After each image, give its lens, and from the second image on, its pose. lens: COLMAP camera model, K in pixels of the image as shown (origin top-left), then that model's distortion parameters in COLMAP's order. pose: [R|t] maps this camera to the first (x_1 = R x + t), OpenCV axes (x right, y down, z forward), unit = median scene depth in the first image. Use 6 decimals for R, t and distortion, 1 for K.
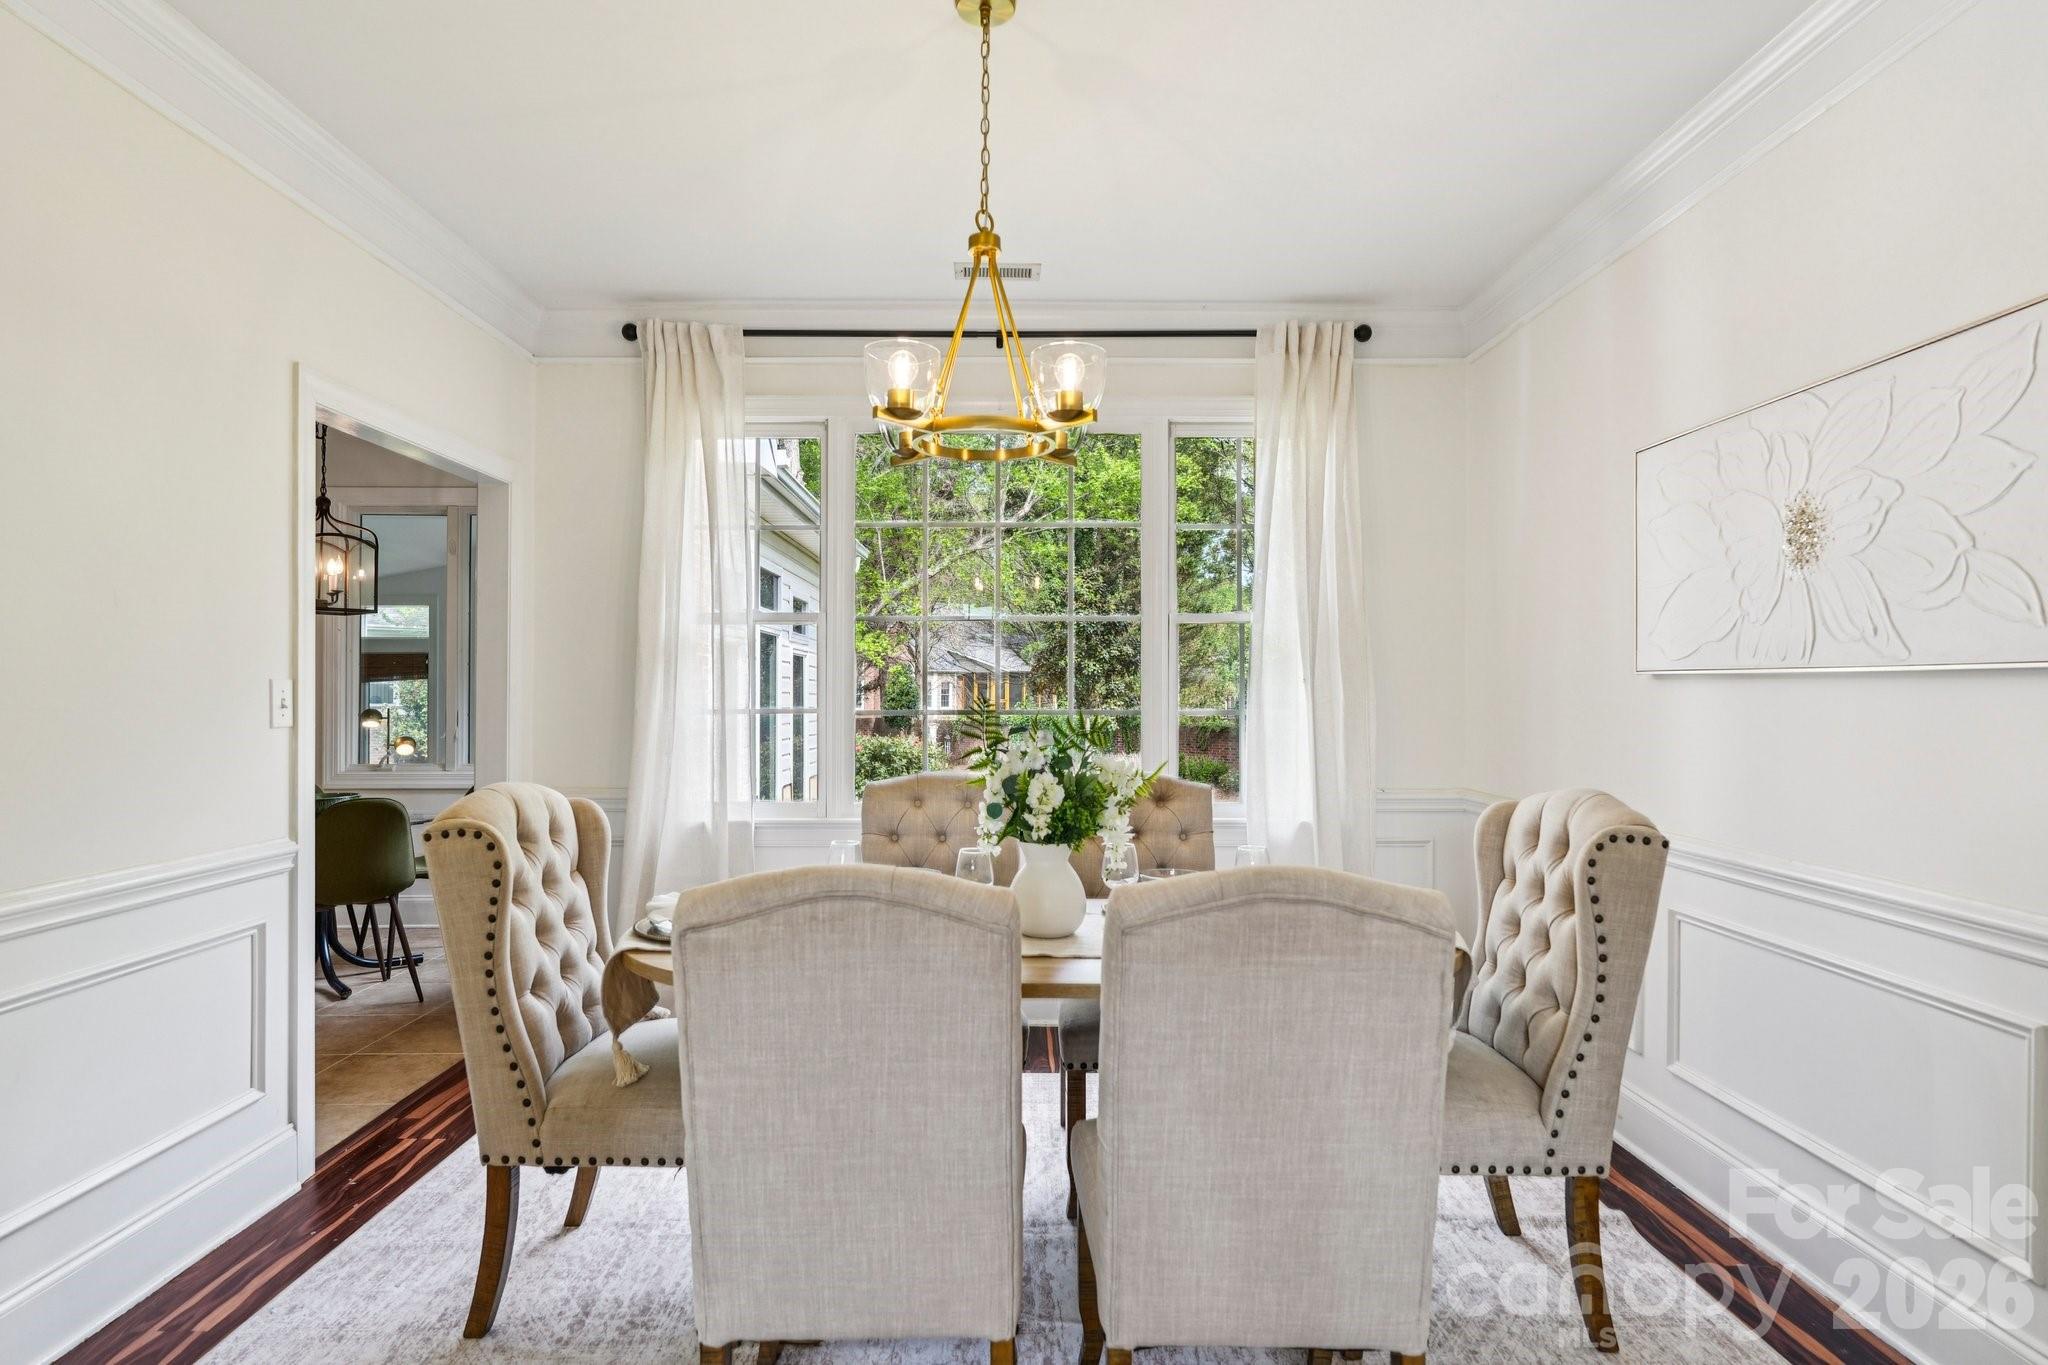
lens RADIAL K [[1064.1, 0, 1028.0], [0, 1064.1, 677.8], [0, 0, 1]] dist [-0.004242, 0.002756]
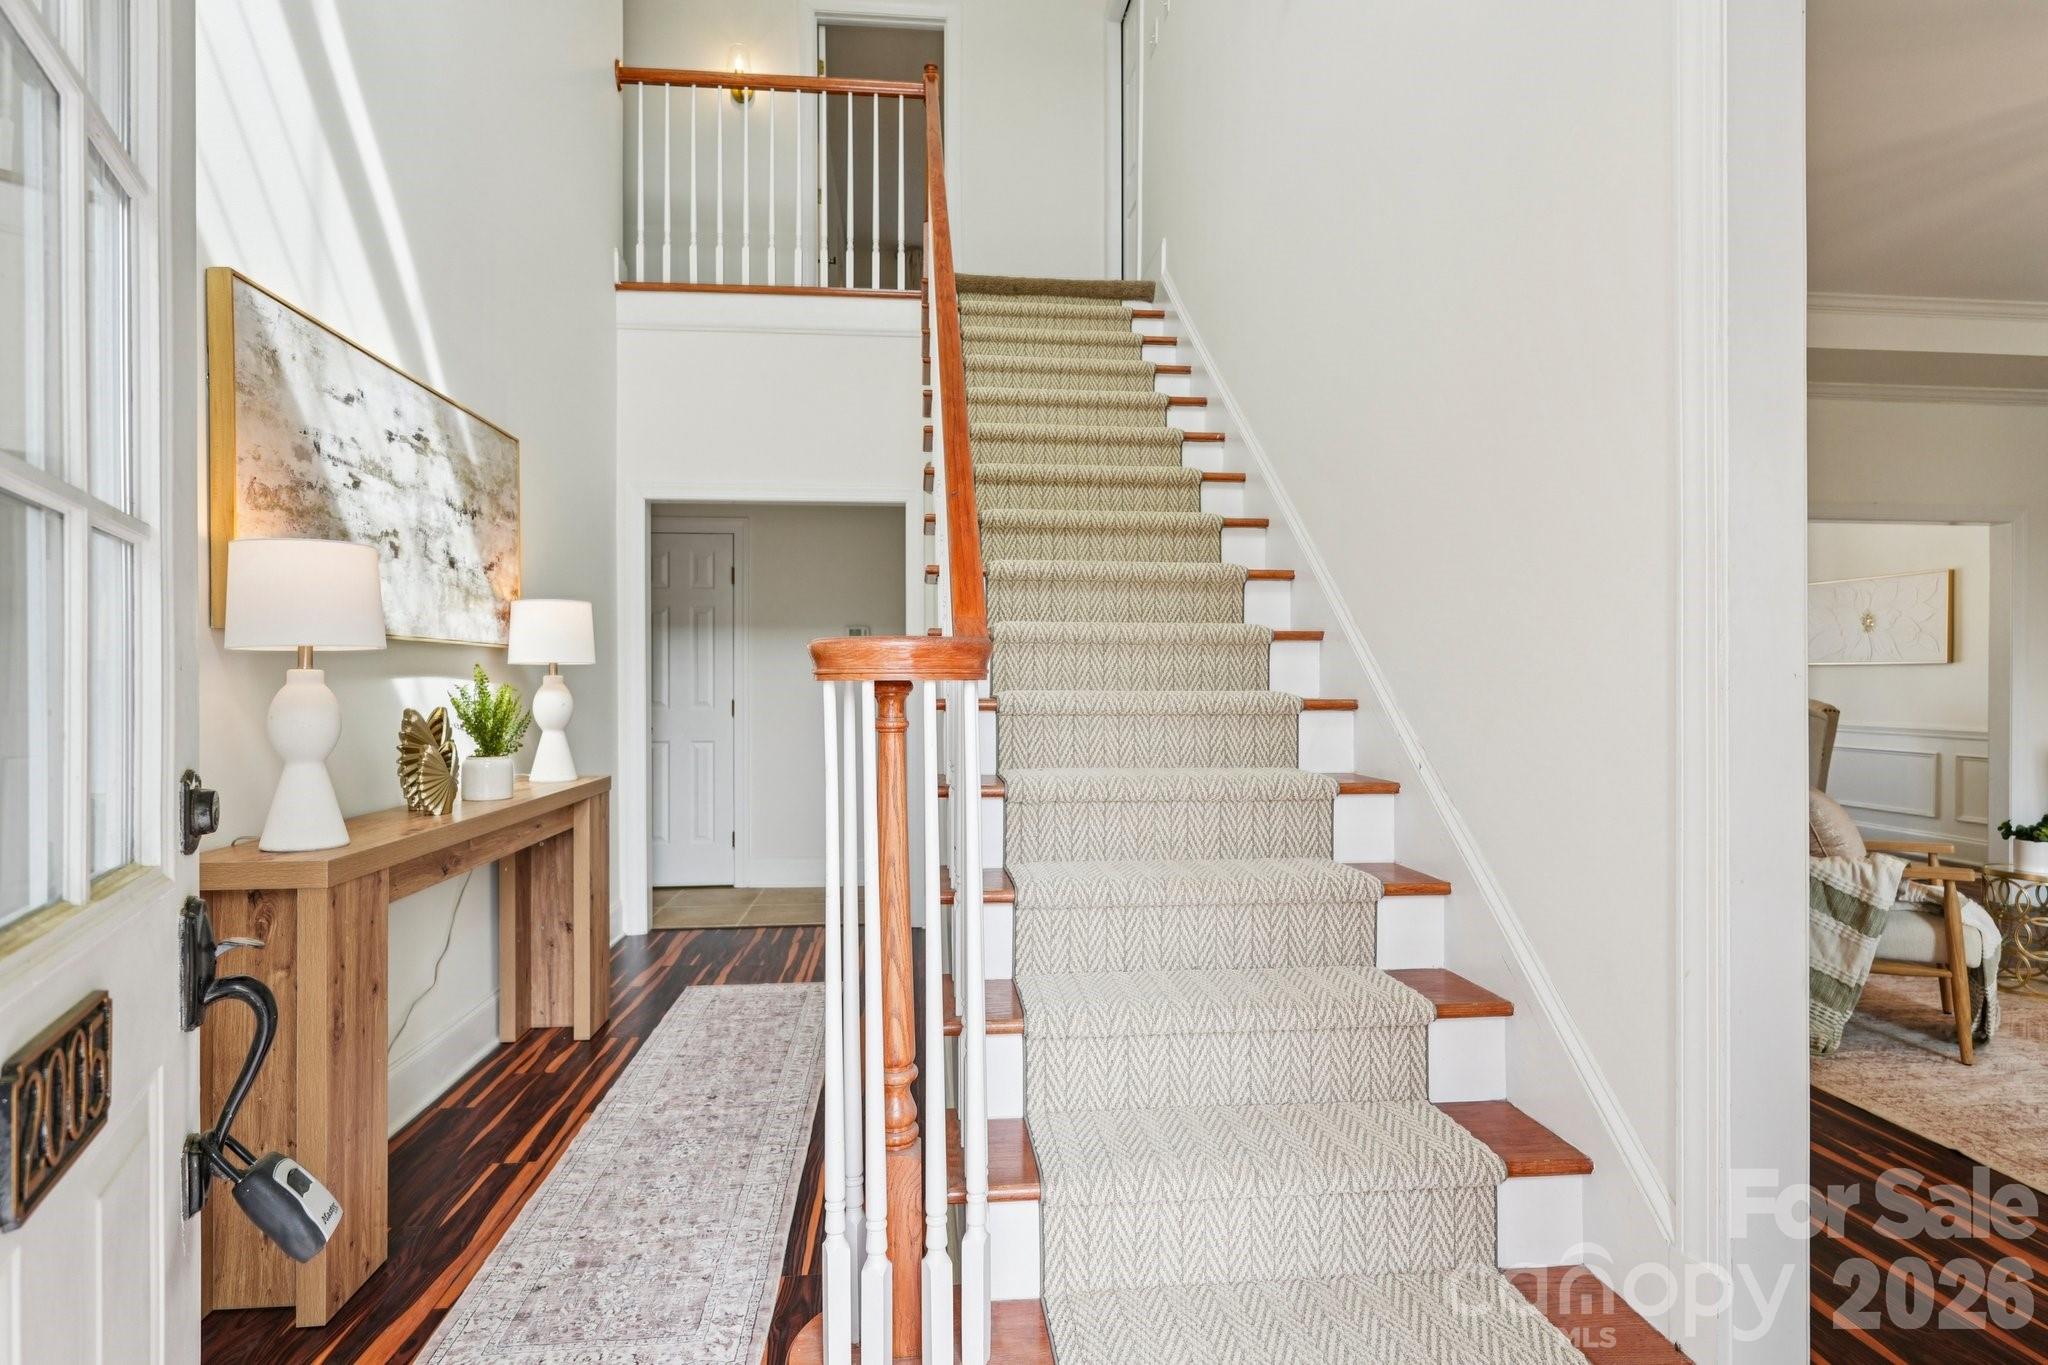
lens RADIAL K [[1064.1, 0, 1013.8], [0, 1064.1, 680.3], [0, 0, 1]] dist [-0.004242, 0.002756]
pose [[0.997036, -0.000776, 0.076930, -2.033353], [0.000393, 0.999987, 0.004995, 0.027356], [-0.076933, -0.004950, 0.997024, -1.961325]]
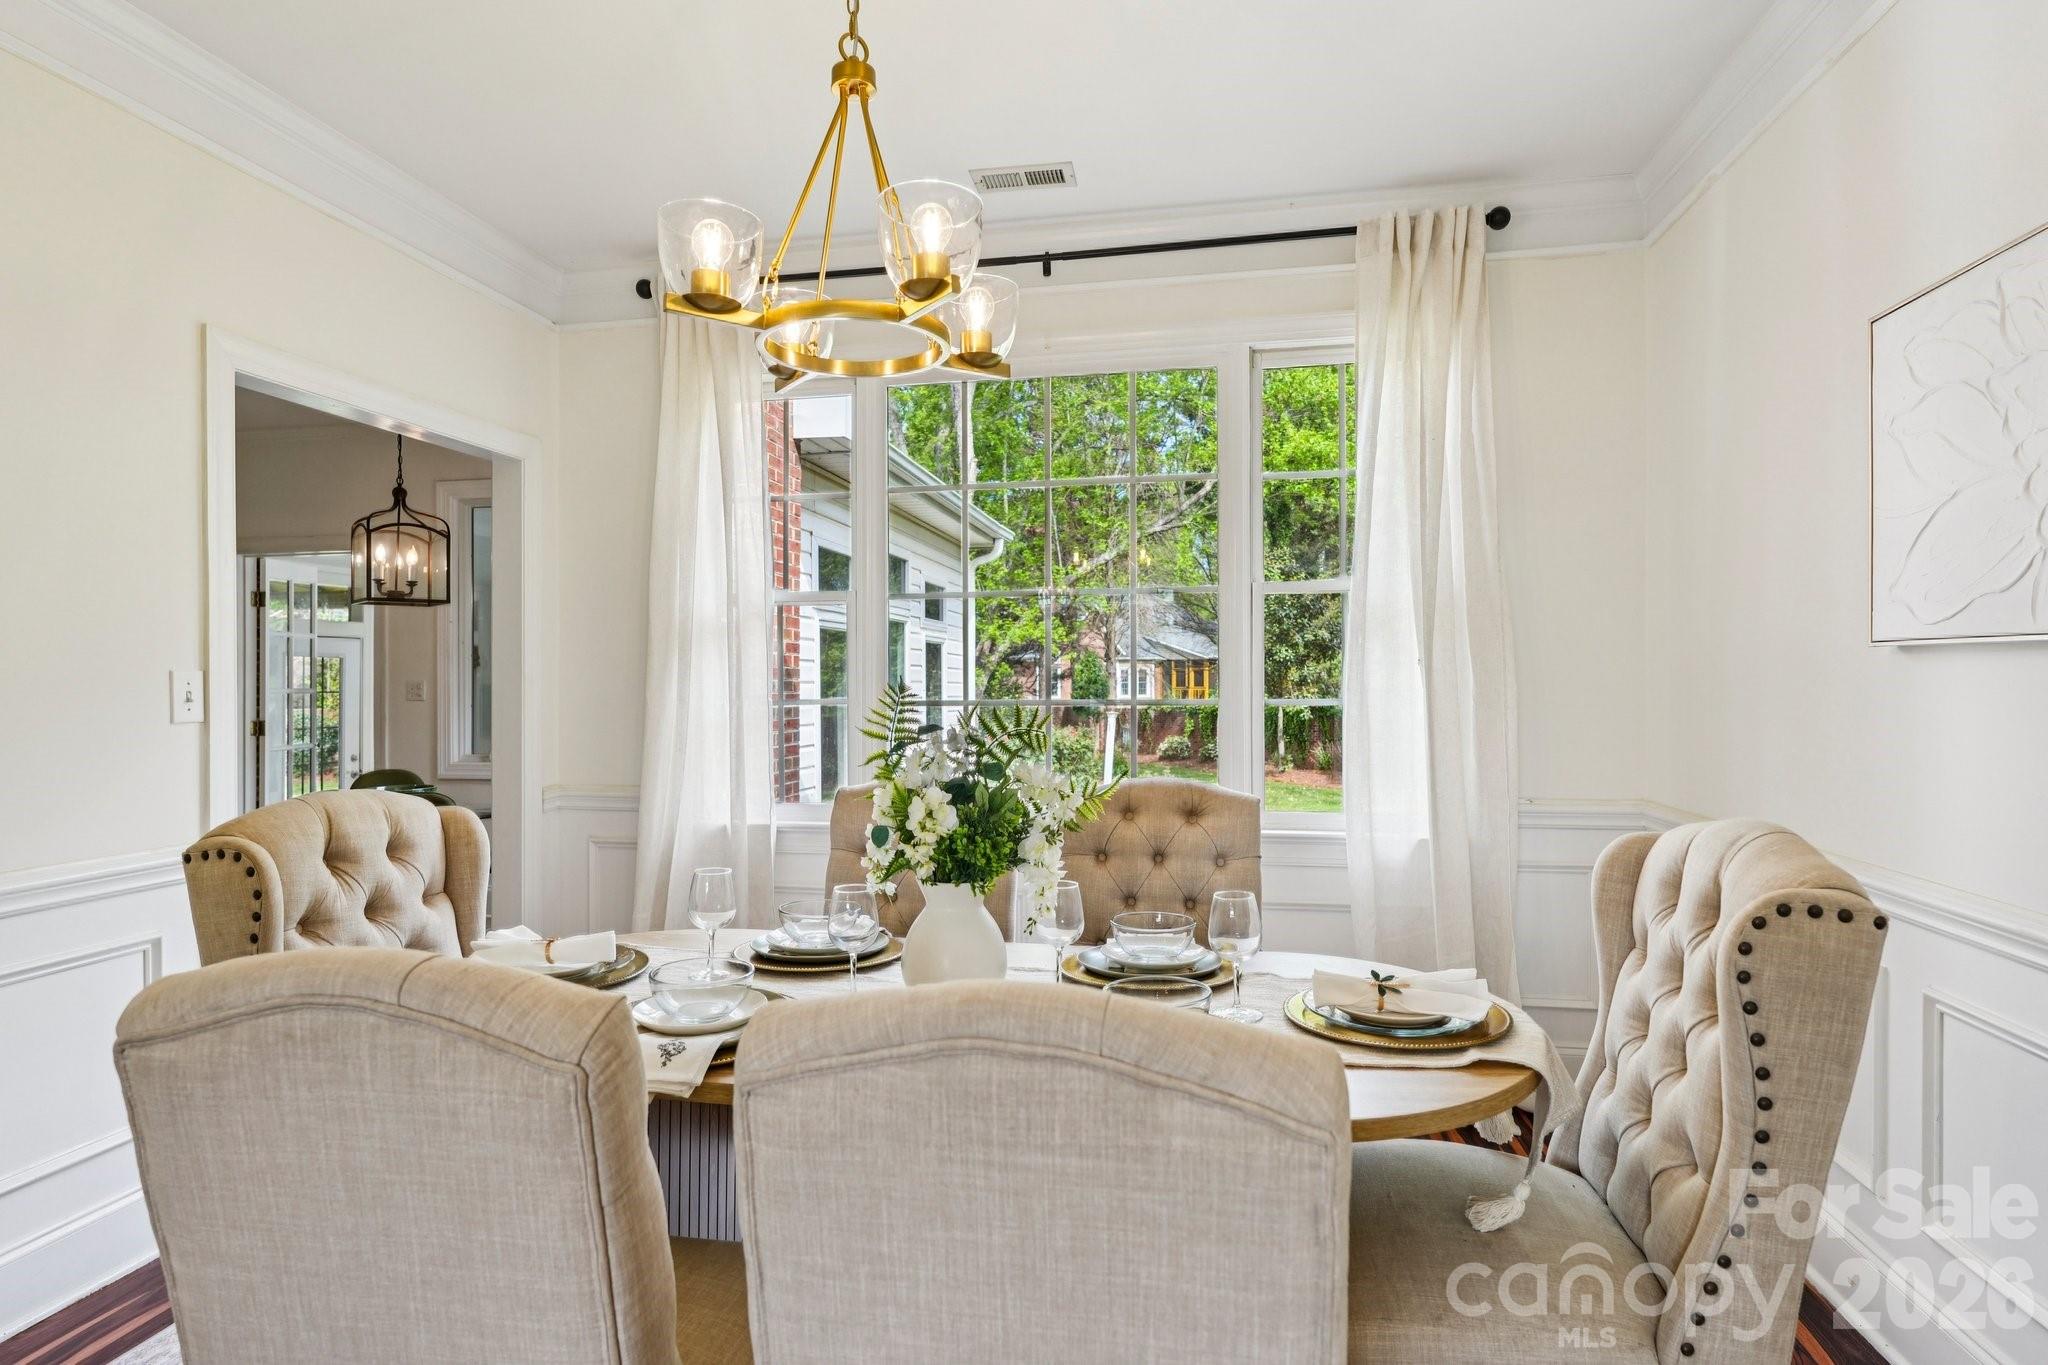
lens RADIAL K [[1064.1, 0, 1029.0], [0, 1064.1, 676.1], [0, 0, 1]] dist [-0.004242, 0.002756]
pose [[0.981191, -0.008021, -0.192873, 0.204202], [0.009867, 0.999914, 0.008614, 0.005784], [0.192787, -0.010355, 0.981186, 0.266006]]
